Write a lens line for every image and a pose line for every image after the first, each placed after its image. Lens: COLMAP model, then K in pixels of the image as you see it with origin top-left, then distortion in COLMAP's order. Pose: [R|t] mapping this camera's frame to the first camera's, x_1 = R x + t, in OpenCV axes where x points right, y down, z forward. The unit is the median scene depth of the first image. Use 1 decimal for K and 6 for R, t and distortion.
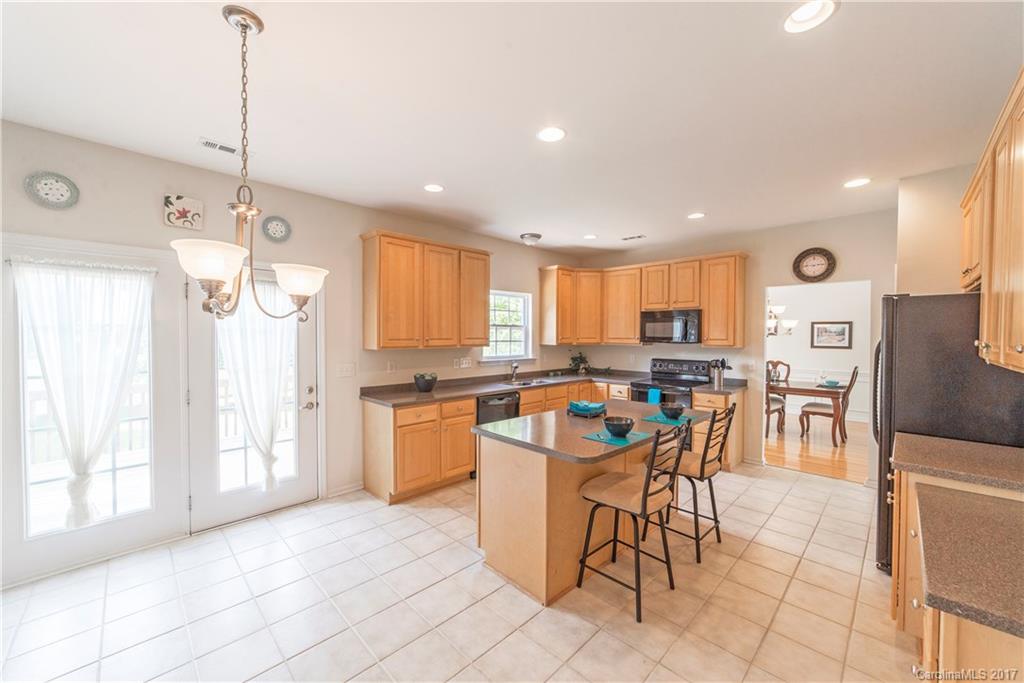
lens RADIAL K [[397.9, 0, 513.6], [0, 397.9, 340.7], [0, 0, 1]] dist [-0.006536, 0.000506]
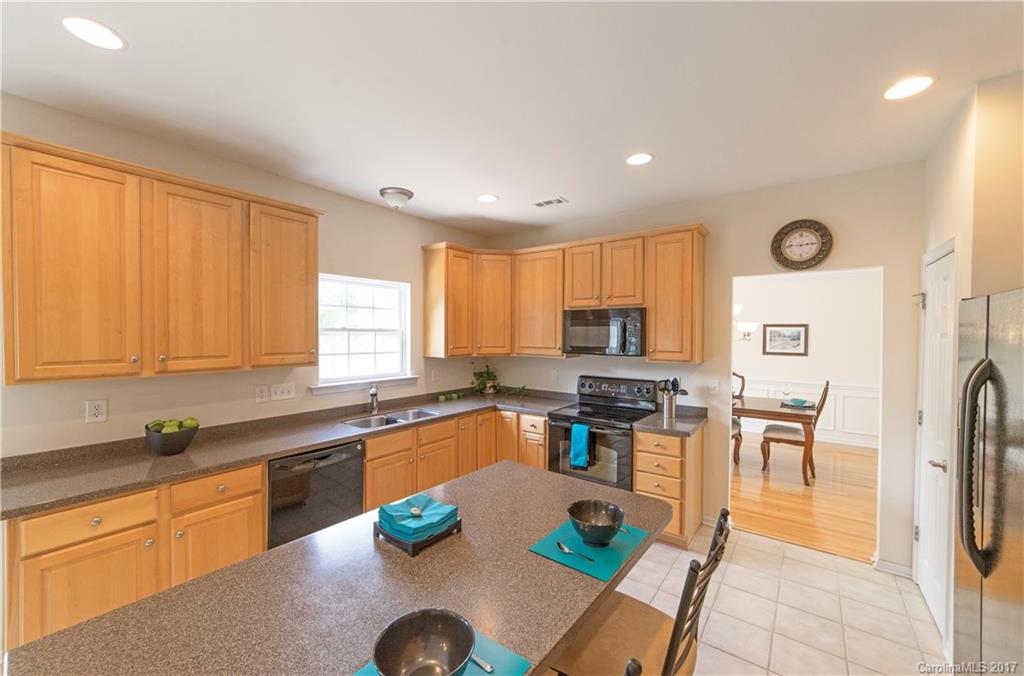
lens RADIAL K [[422.9, 0, 505.3], [0, 422.9, 338.9], [0, 0, 1]] dist [-0.009679, 0.000388]
pose [[0.990769, -0.001362, 0.135555, 0.123928], [0.002142, 0.999982, -0.005612, -0.019721], [-0.135545, 0.005850, 0.990754, 0.287945]]
